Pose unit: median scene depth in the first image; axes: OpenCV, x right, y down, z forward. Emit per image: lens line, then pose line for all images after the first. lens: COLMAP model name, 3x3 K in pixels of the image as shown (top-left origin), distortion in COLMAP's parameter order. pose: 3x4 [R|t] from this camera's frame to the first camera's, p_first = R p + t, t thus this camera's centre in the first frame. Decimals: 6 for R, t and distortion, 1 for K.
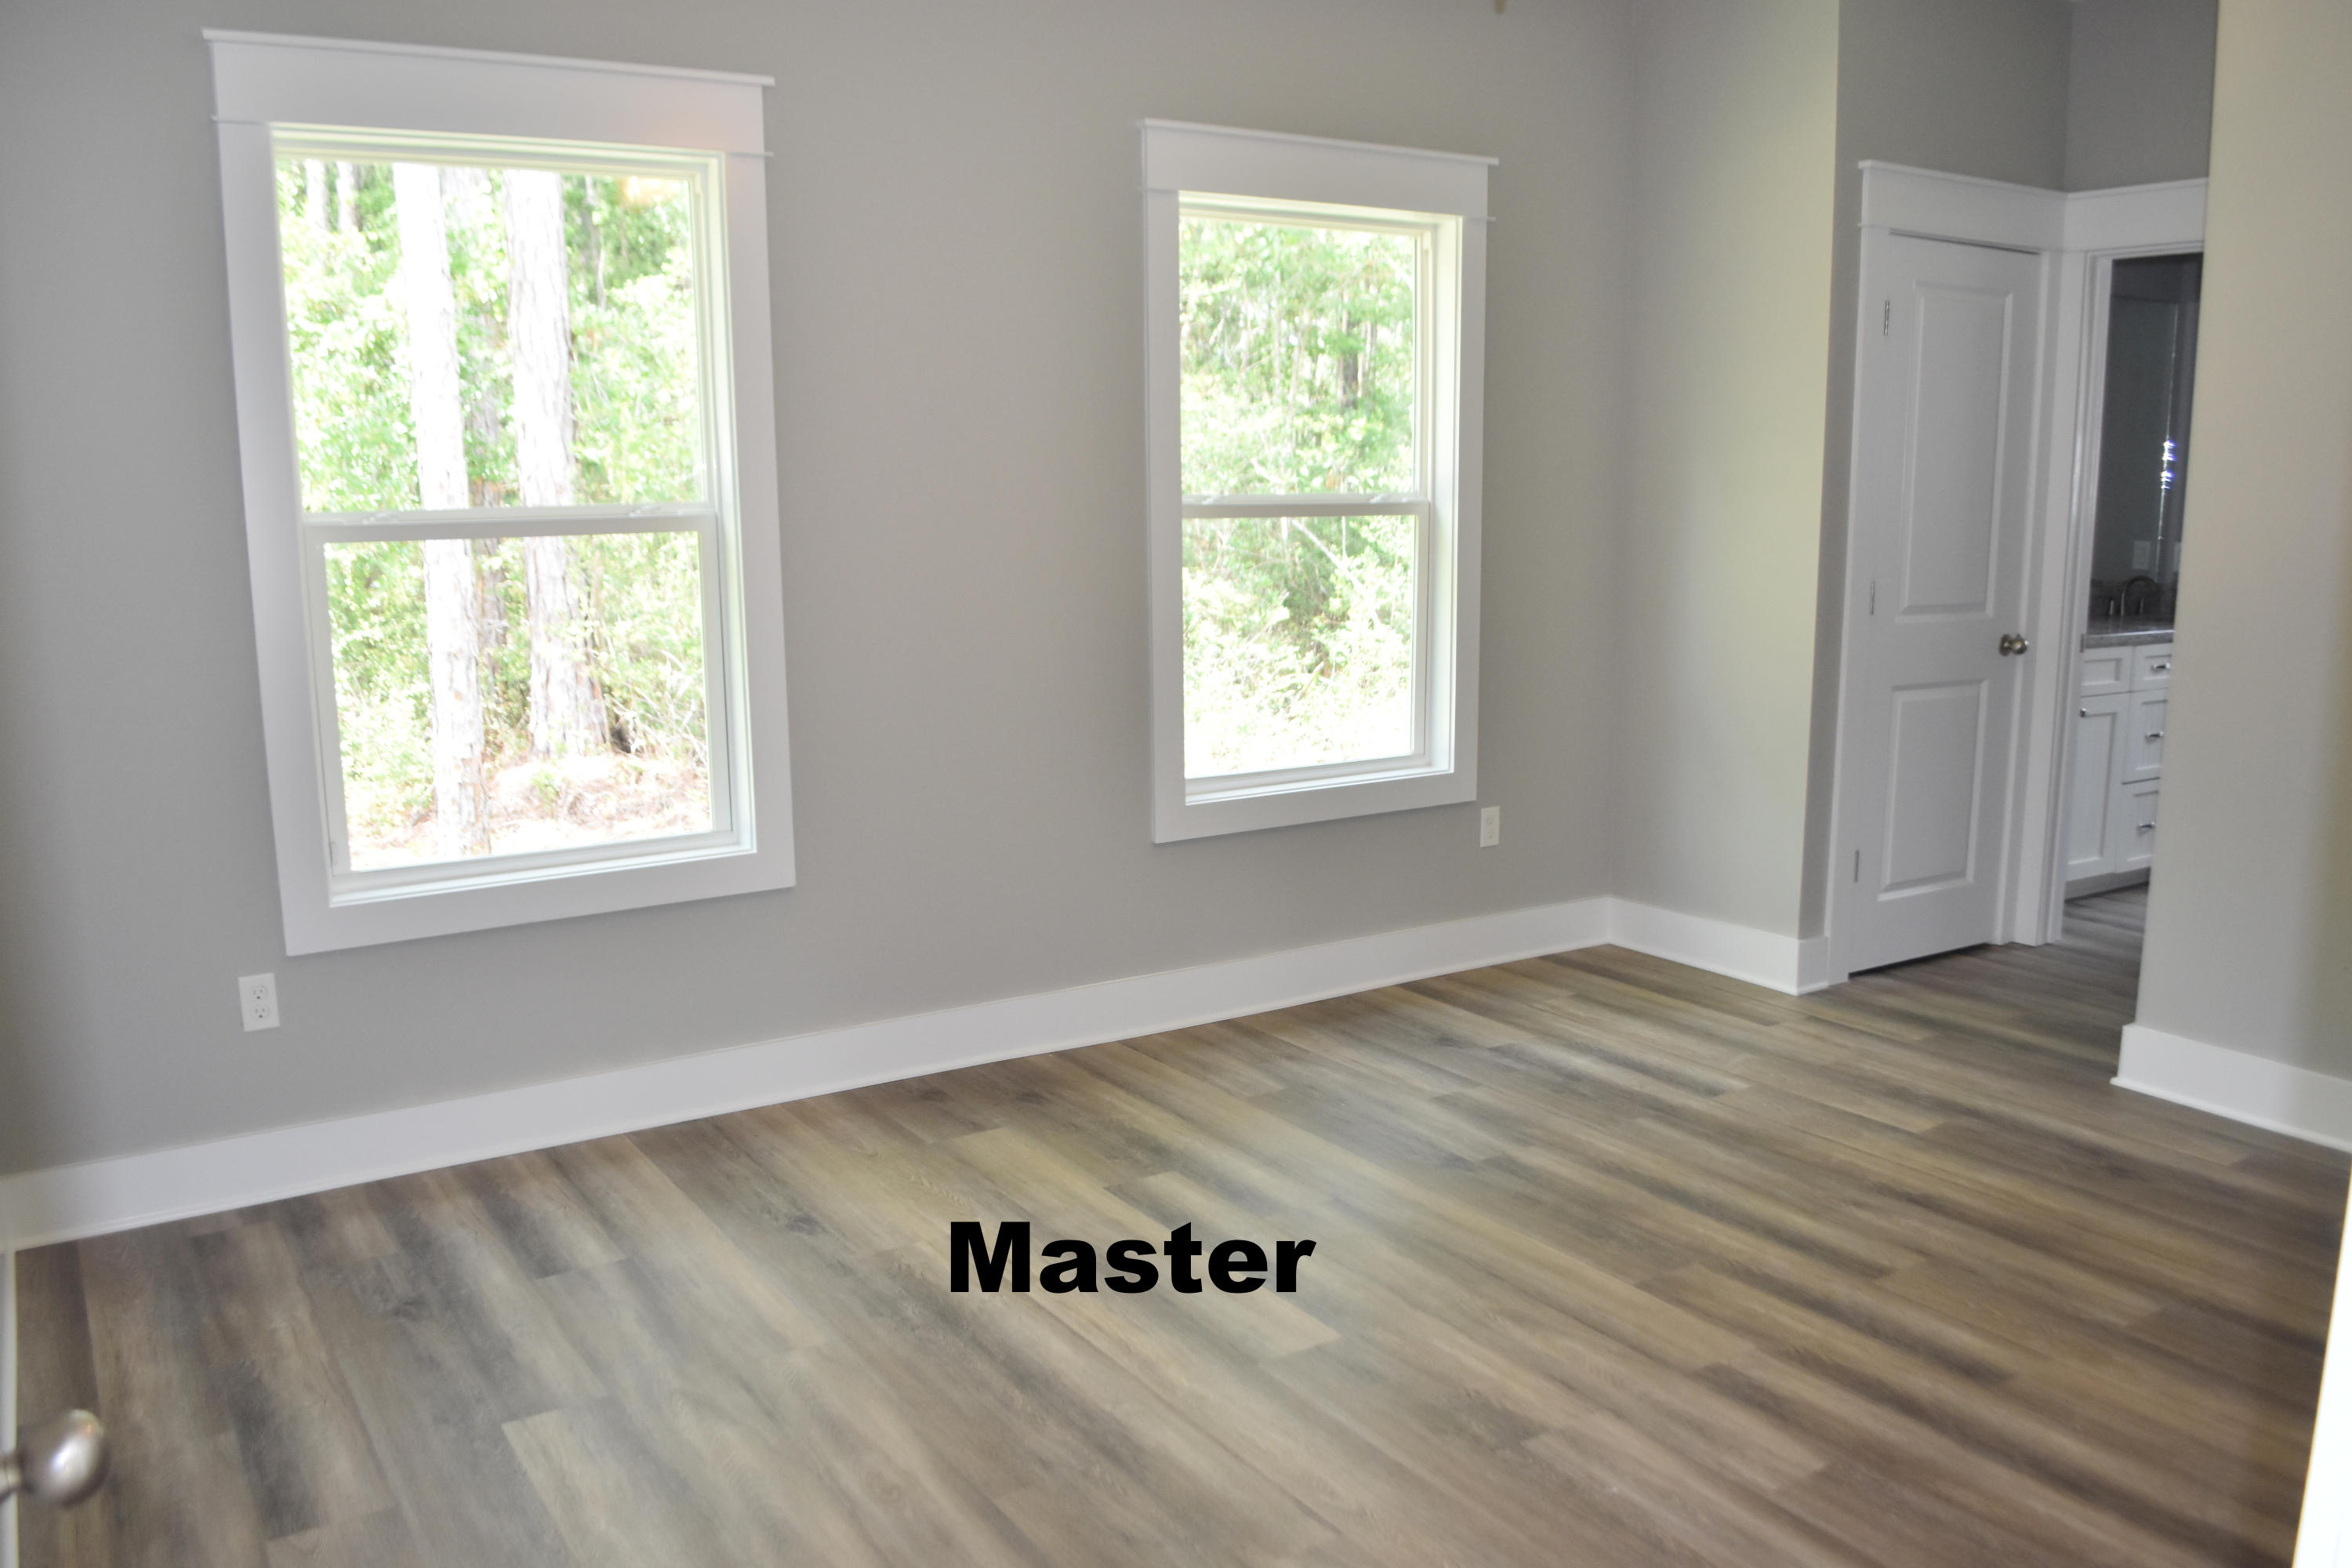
lens RADIAL K [[1859.6, 0, 1182.3], [0, 1859.6, 837.6], [0, 0, 1]] dist [-0.077765, -0.001122]
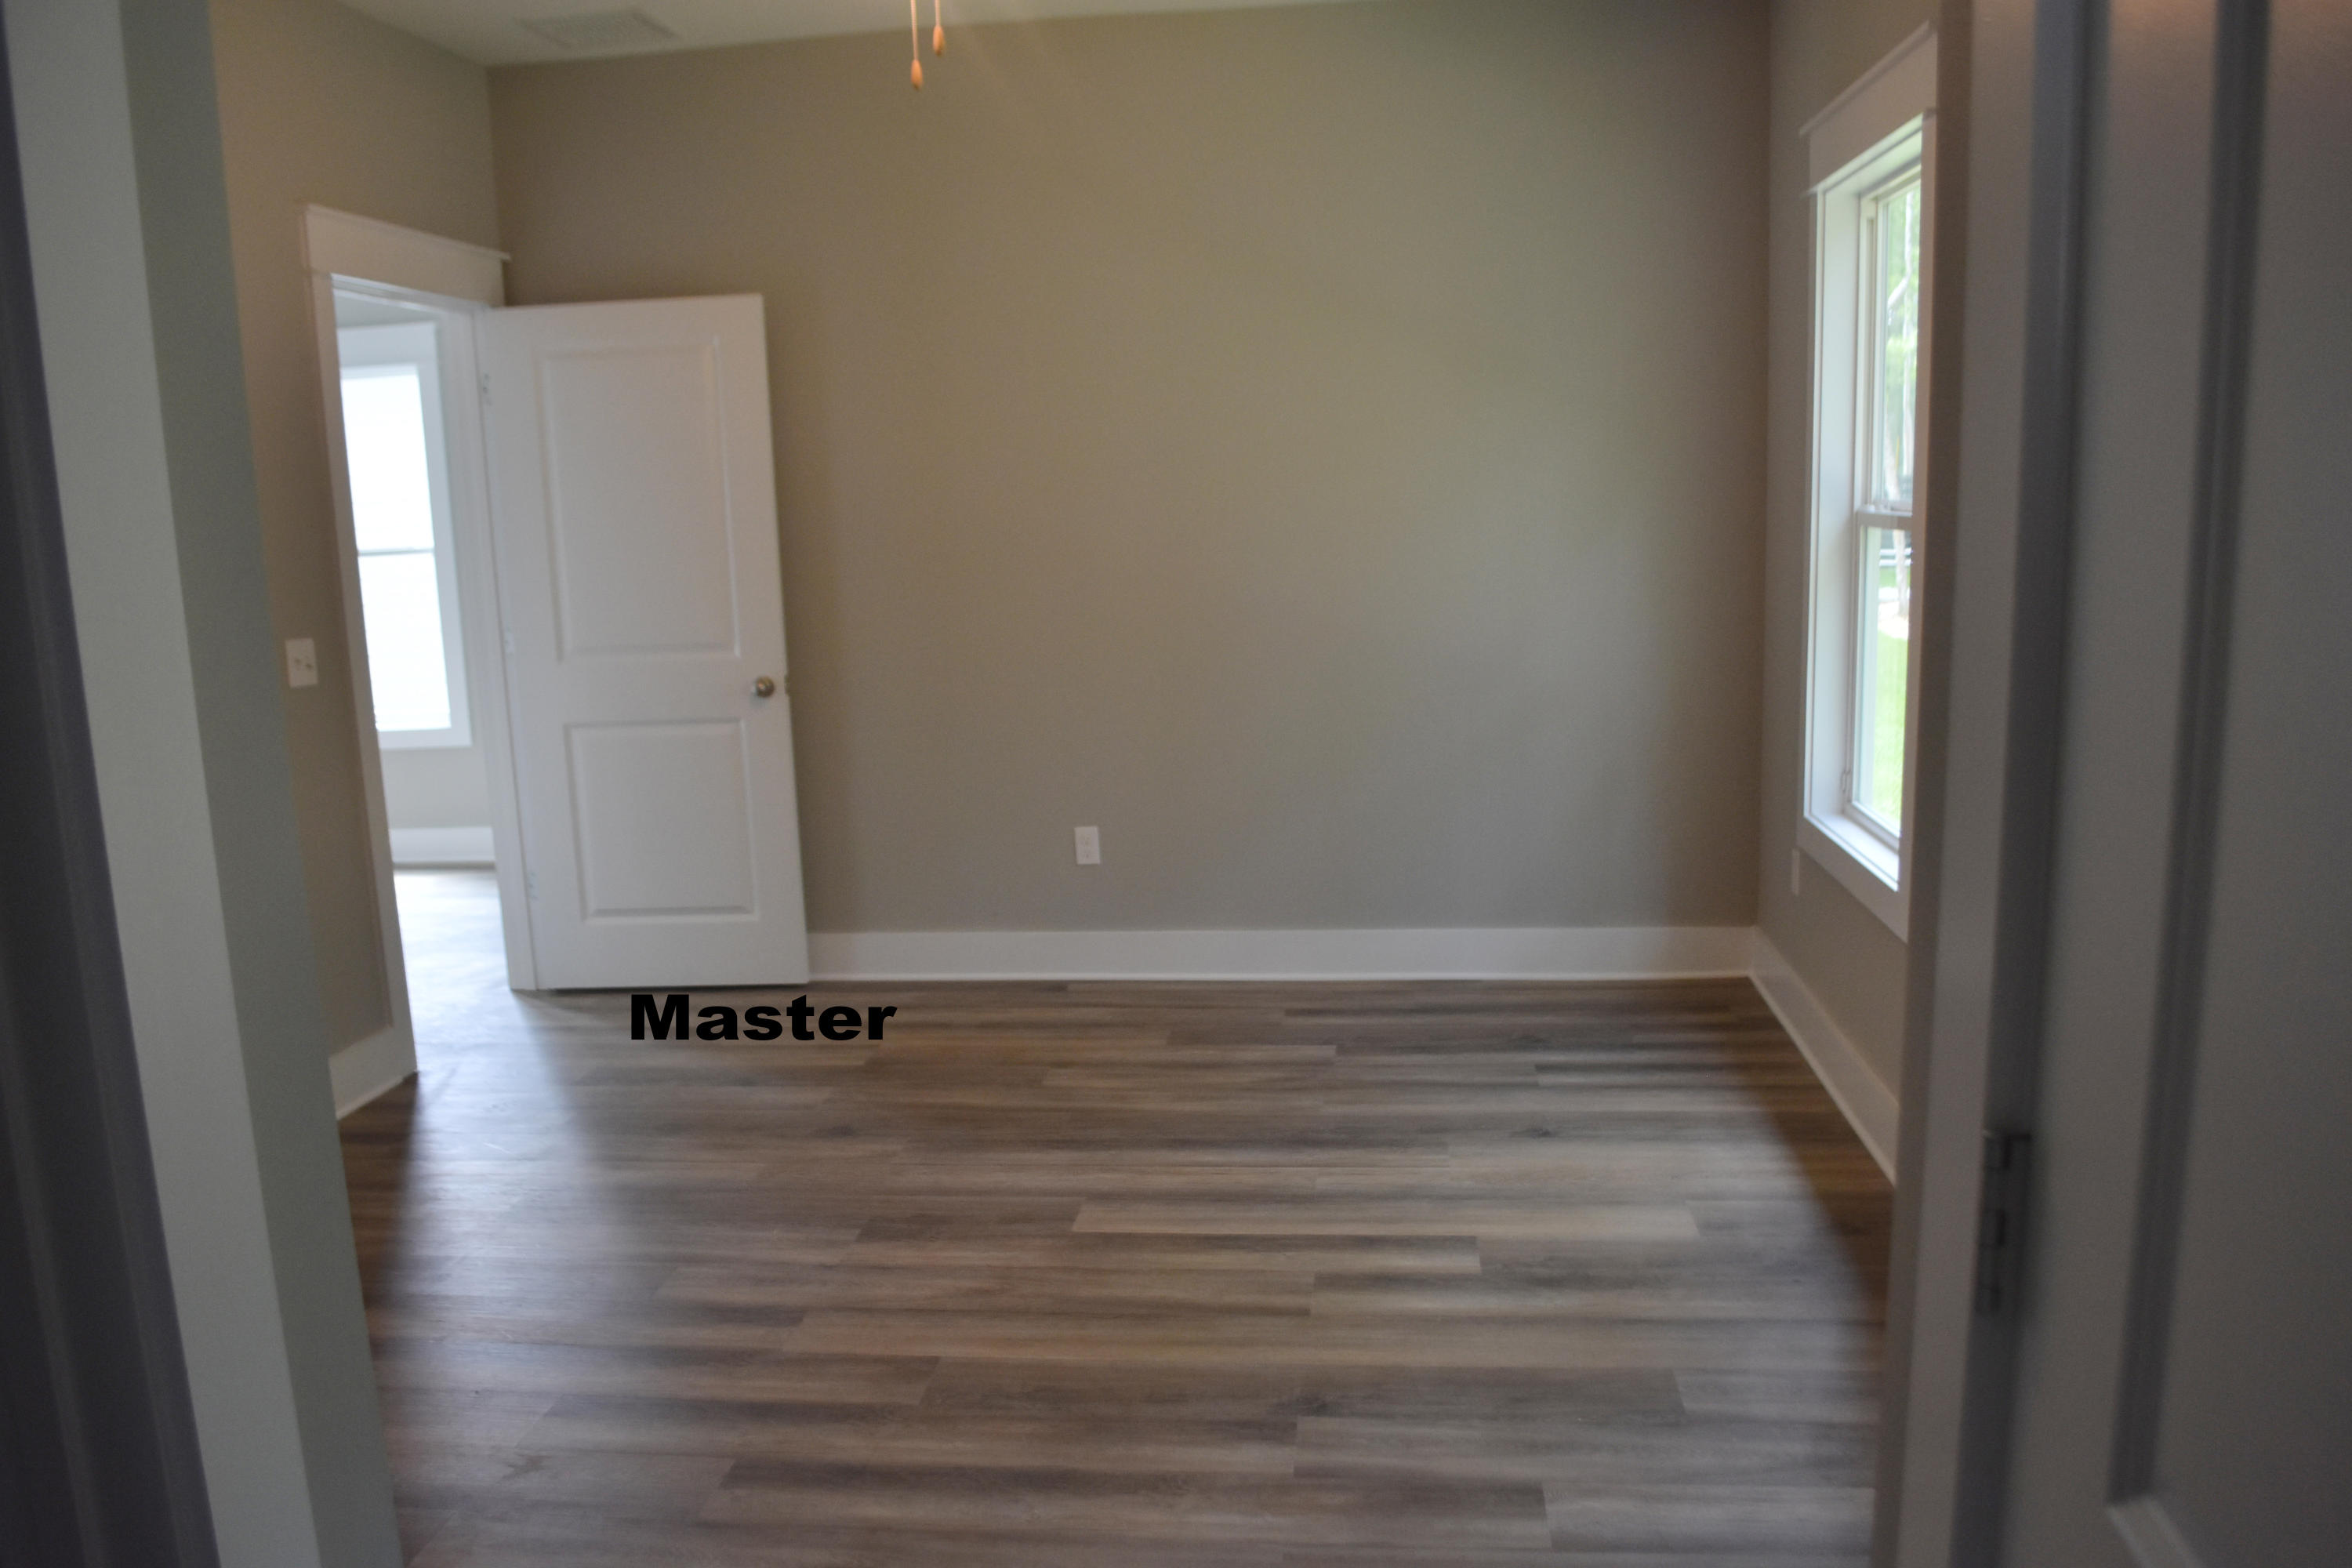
lens RADIAL K [[1859.6, 0, 1182.3], [0, 1859.6, 837.6], [0, 0, 1]] dist [-0.077765, -0.001122]
pose [[-0.634574, 0.172621, -0.753338, 0.837531], [-0.111902, 0.943945, 0.310558, -0.322943], [0.764718, 0.281372, -0.579687, 1.567654]]
